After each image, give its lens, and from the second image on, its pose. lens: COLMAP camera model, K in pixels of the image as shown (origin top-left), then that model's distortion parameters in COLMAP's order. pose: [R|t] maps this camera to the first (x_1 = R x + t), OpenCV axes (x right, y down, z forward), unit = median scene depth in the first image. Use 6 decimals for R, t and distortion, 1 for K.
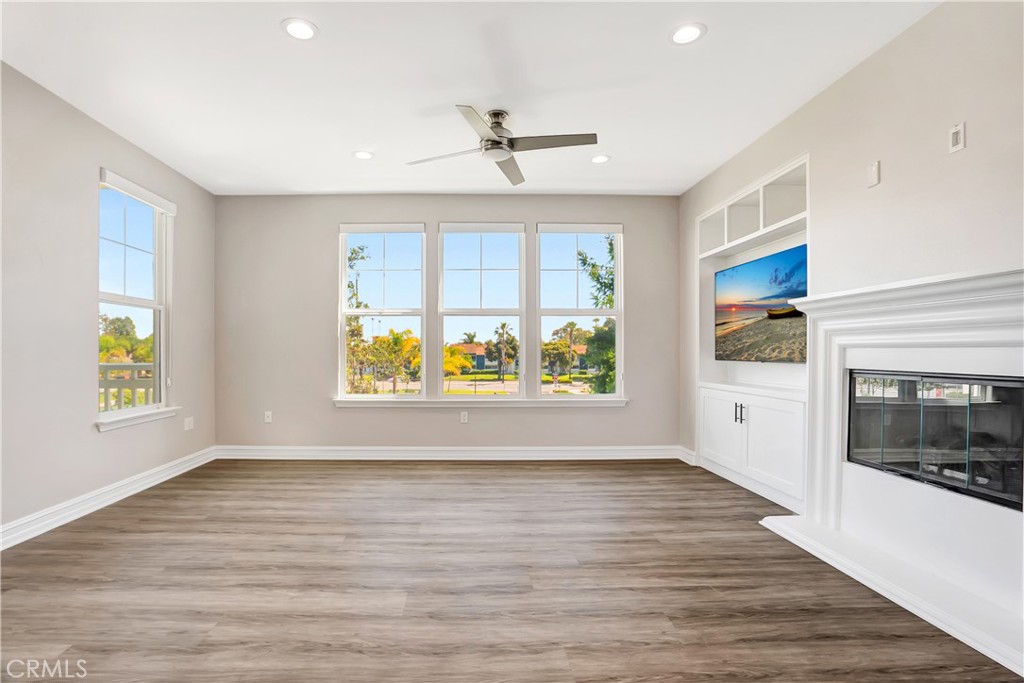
lens RADIAL K [[493.6, 0, 476.4], [0, 493.6, 347.6], [0, 0, 1]] dist [-0.063802, 0.027782]
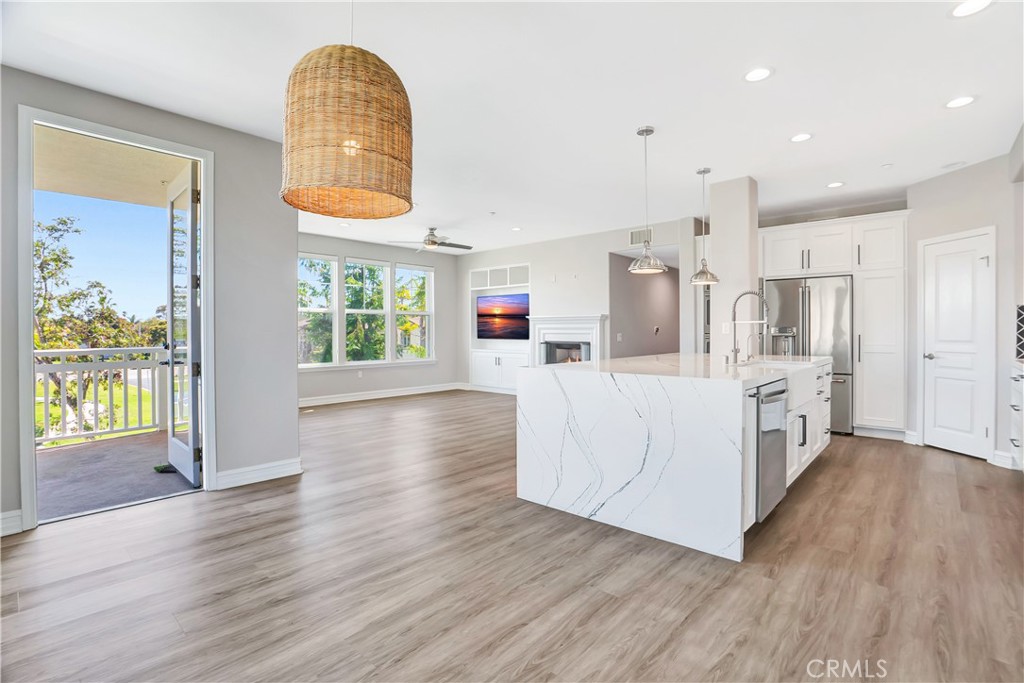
lens RADIAL K [[487.0, 0, 498.4], [0, 487.0, 331.4], [0, 0, 1]] dist [-0.050849, 0.000041]
pose [[0.703474, -0.004394, 0.710708, -1.096335], [-0.002677, 0.999957, 0.008833, -0.029023], [-0.710716, -0.008116, 0.703432, -0.640016]]
